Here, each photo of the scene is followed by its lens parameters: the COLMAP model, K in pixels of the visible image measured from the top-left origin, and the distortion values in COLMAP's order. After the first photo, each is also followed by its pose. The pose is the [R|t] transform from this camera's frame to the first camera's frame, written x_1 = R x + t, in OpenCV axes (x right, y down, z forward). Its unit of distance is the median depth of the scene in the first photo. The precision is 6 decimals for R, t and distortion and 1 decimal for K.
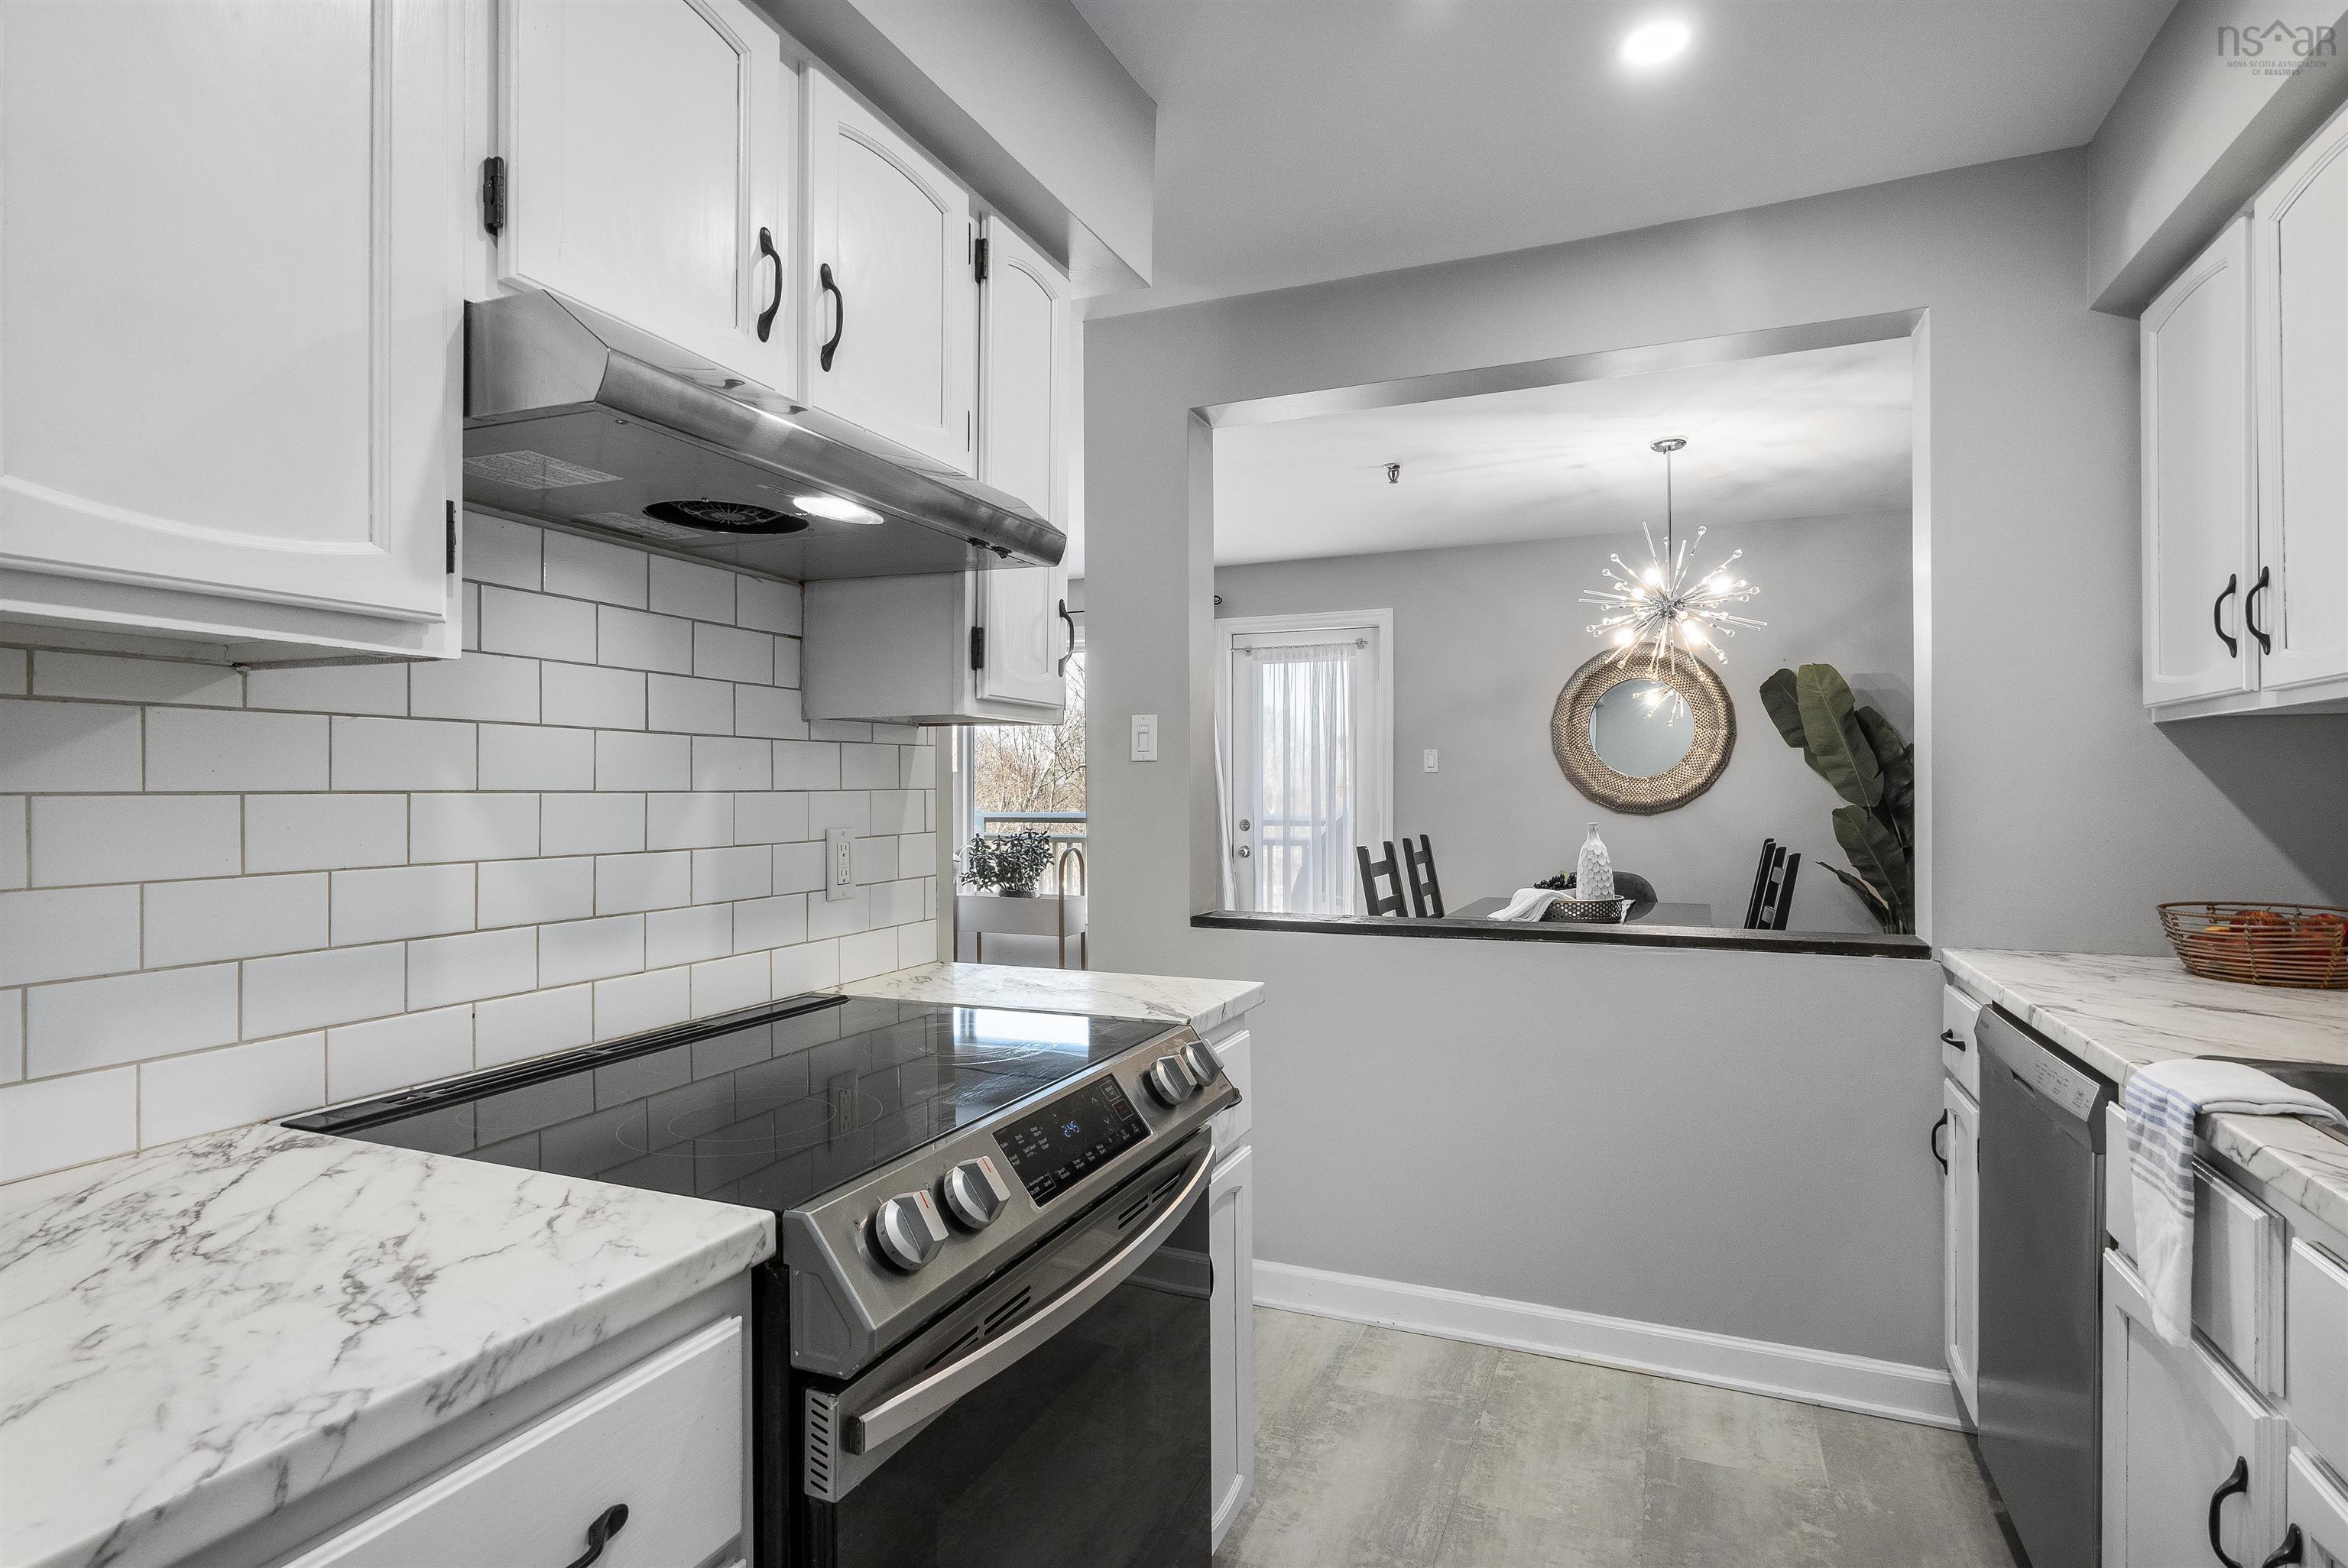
lens RADIAL K [[1178.7, 0, 1186.0], [0, 1178.7, 784.6], [0, 0, 1]] dist [-0.001300, 0.001522]
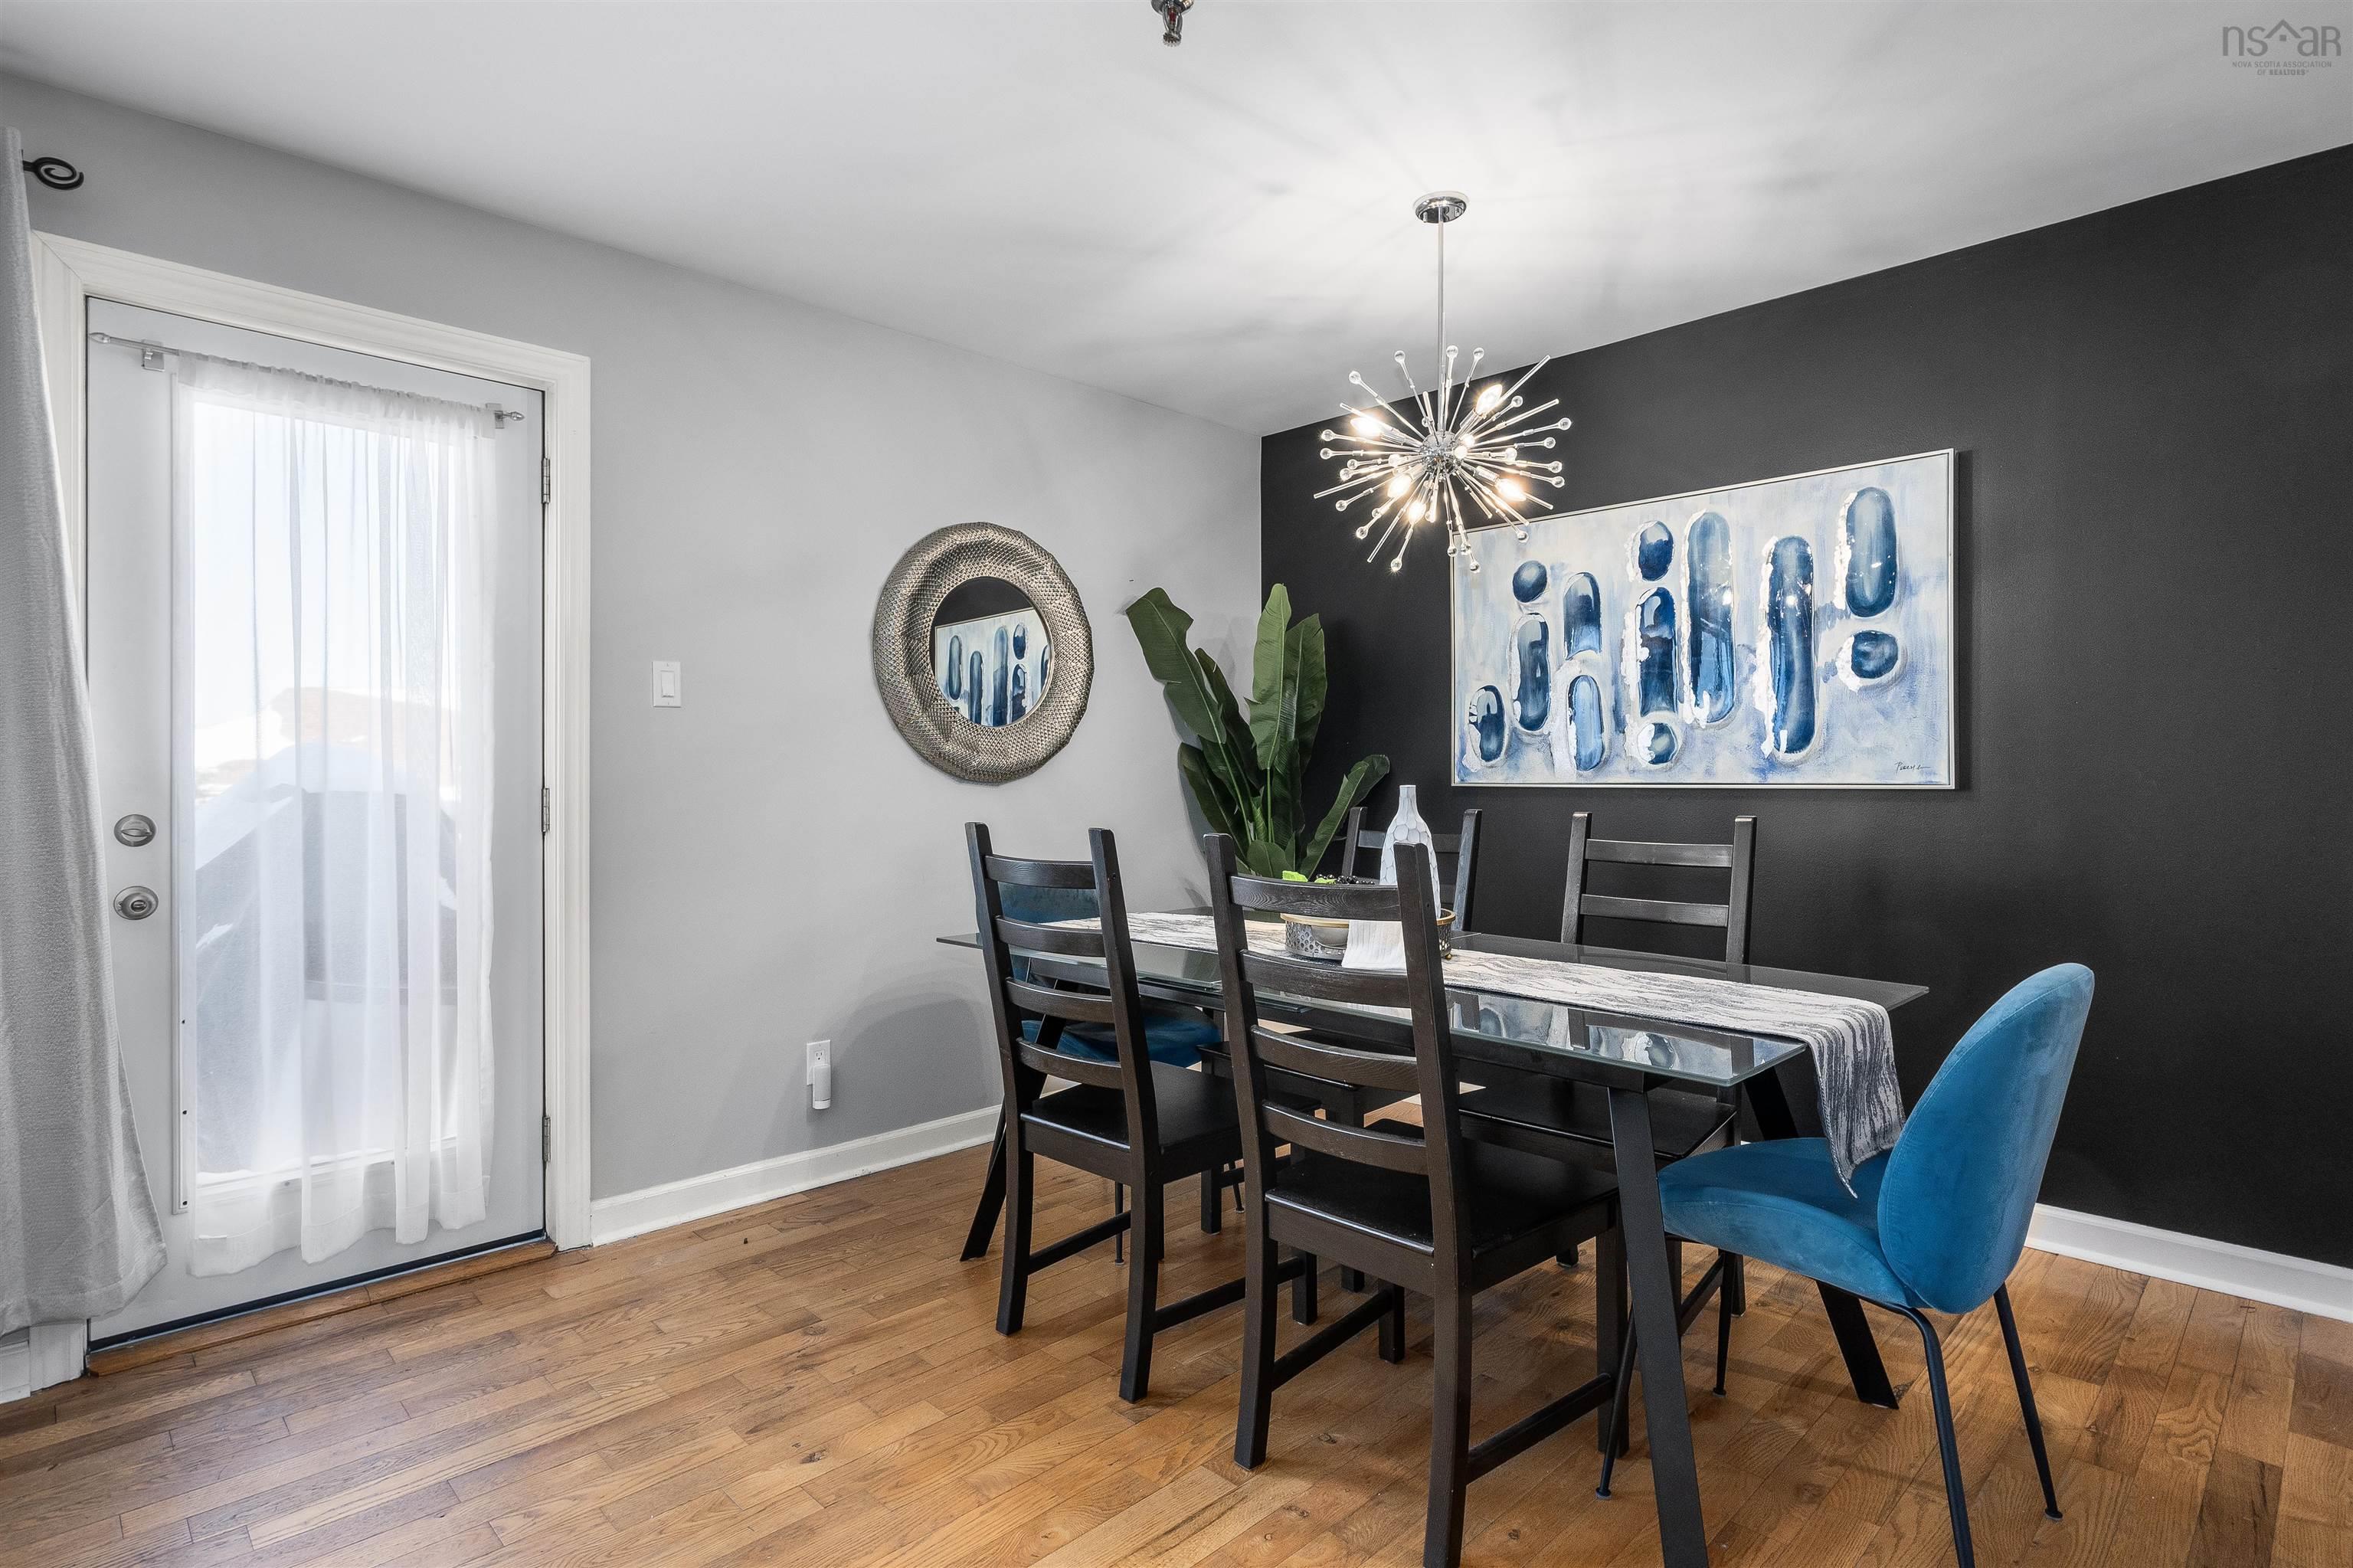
lens RADIAL K [[1186.5, 0, 1178.7], [0, 1186.5, 771.4], [0, 0, 1]] dist [-0.004205, 0.001538]
pose [[0.381132, 0.002071, 0.924518, -0.484417], [-0.000537, 0.999998, -0.002018, 0.049565], [-0.924520, 0.000273, 0.381132, 1.657713]]
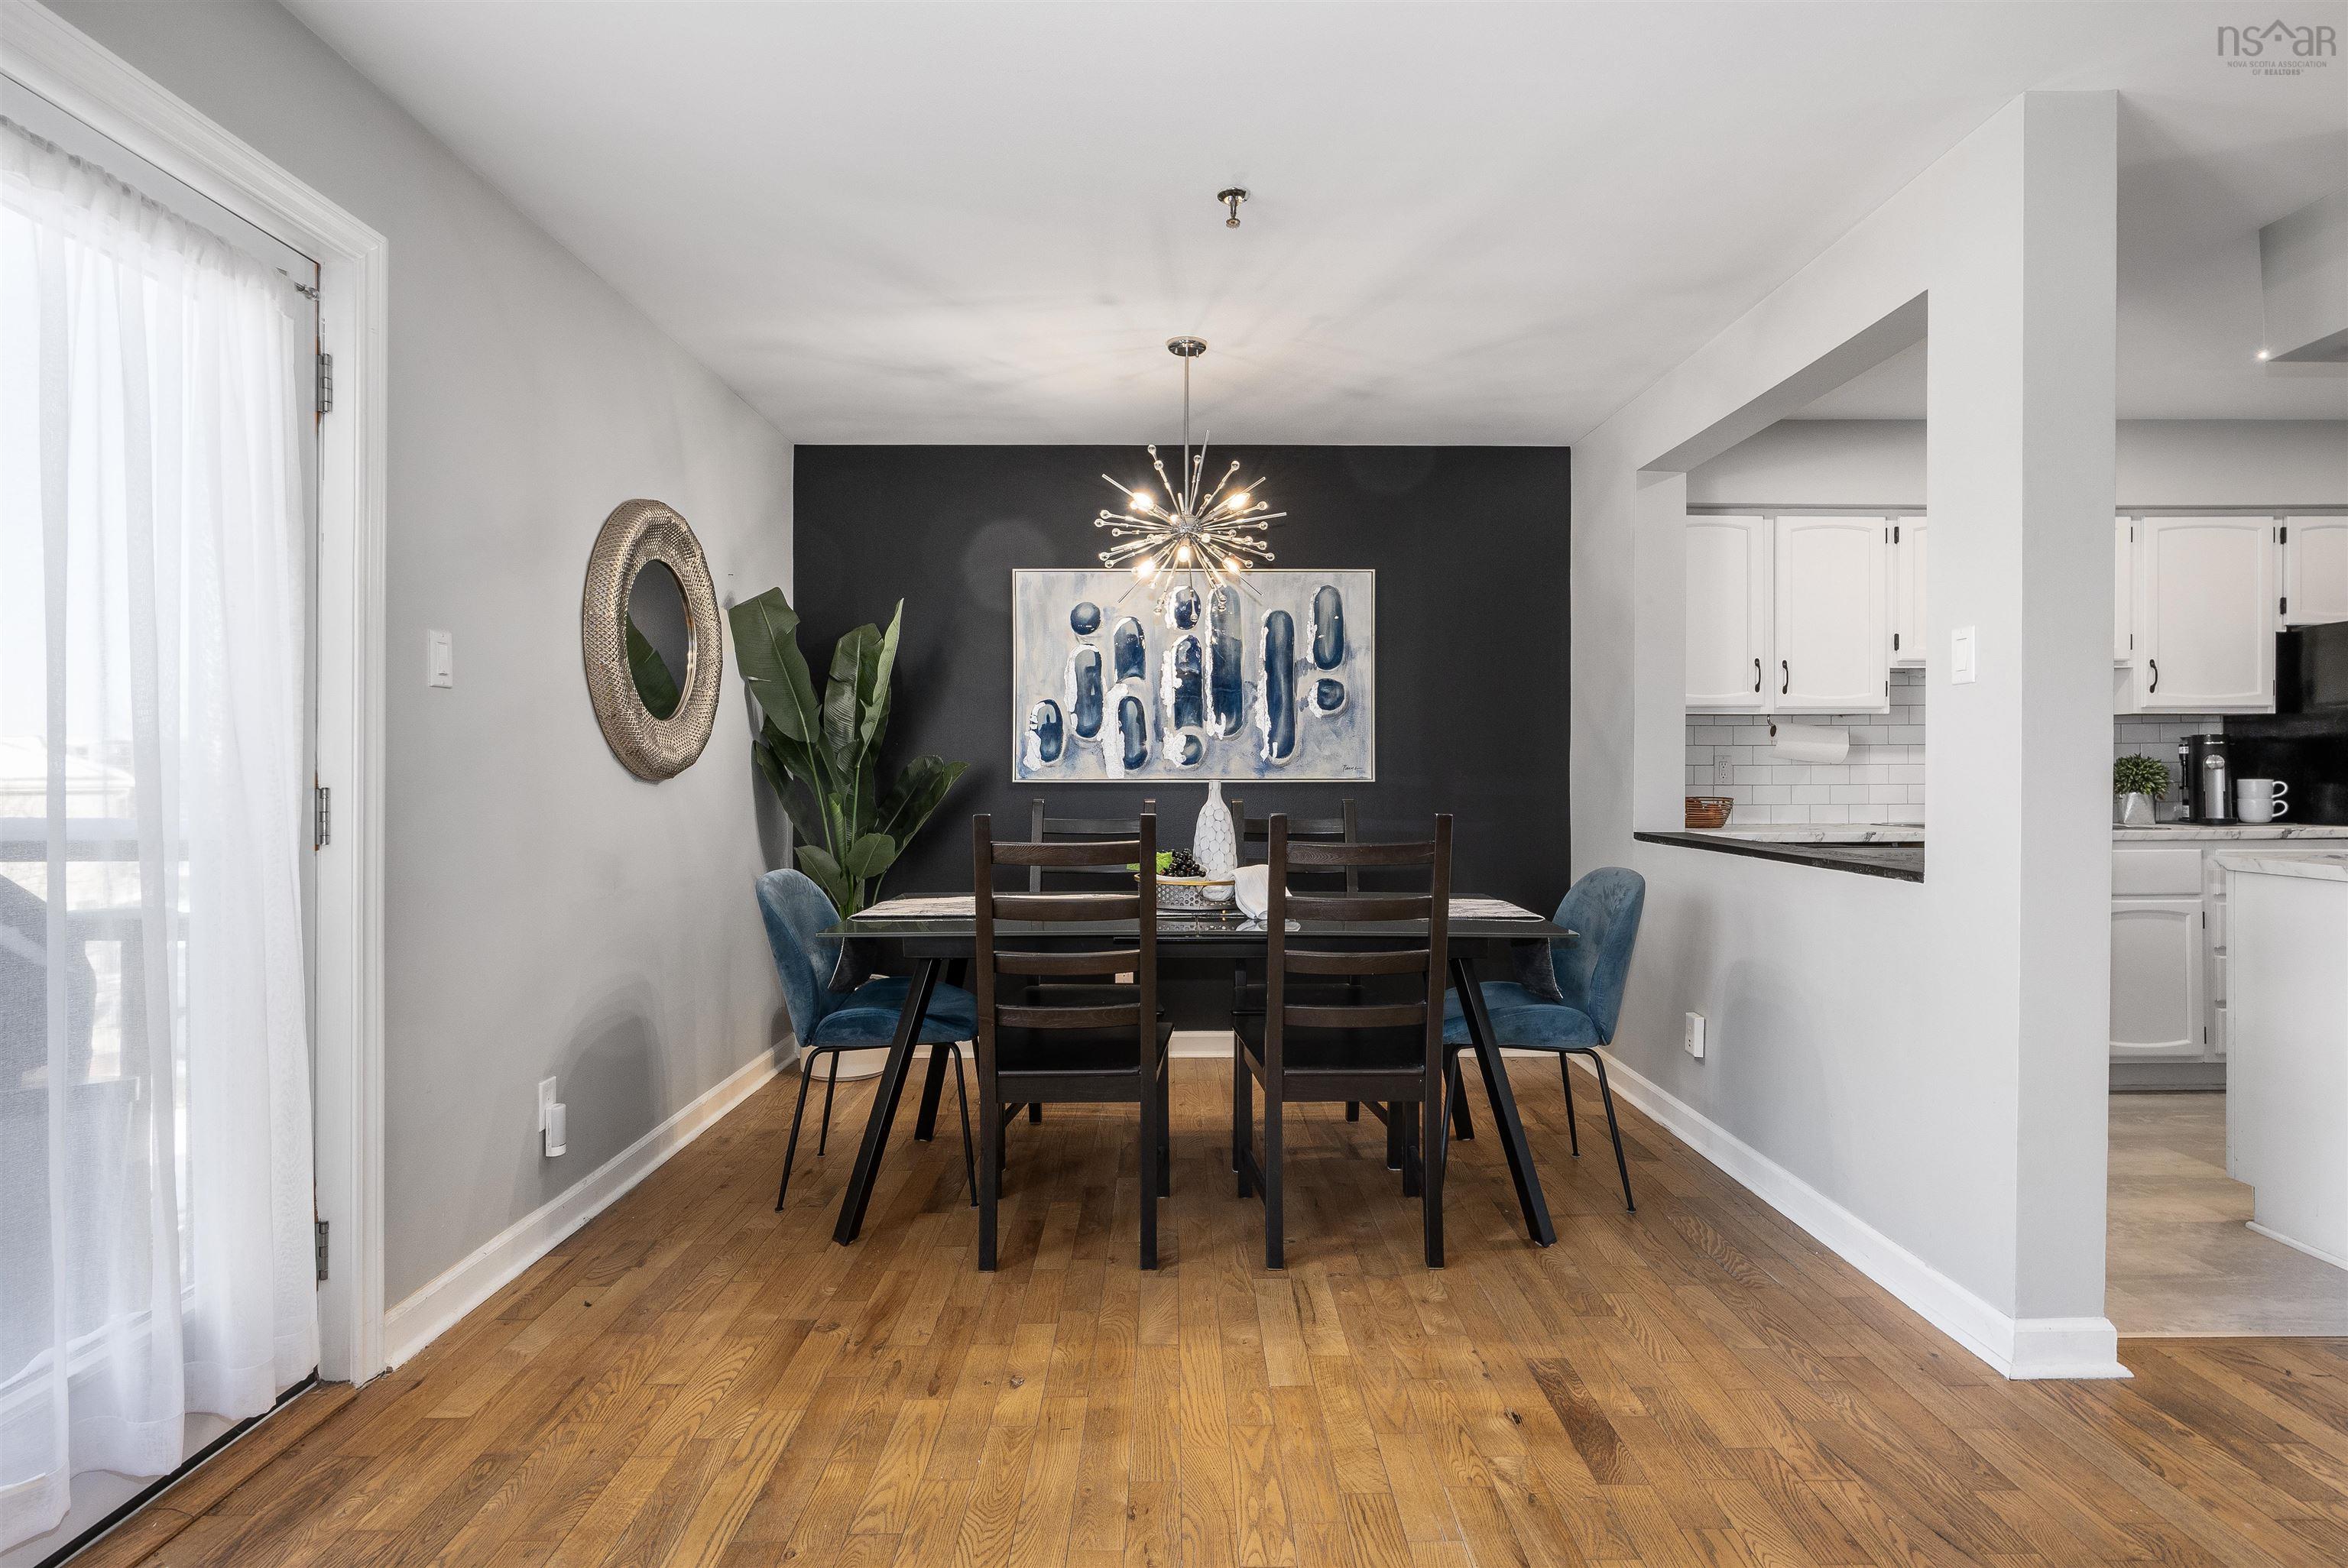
lens RADIAL K [[1183.8, 0, 1176.2], [0, 1183.8, 771.4], [0, 0, 1]] dist [-0.004205, 0.001538]
pose [[-0.397069, 0.001833, 0.917787, -0.737257], [-0.001167, 0.999996, -0.002502, 0.053238], [-0.917788, -0.002064, -0.397066, 2.545910]]
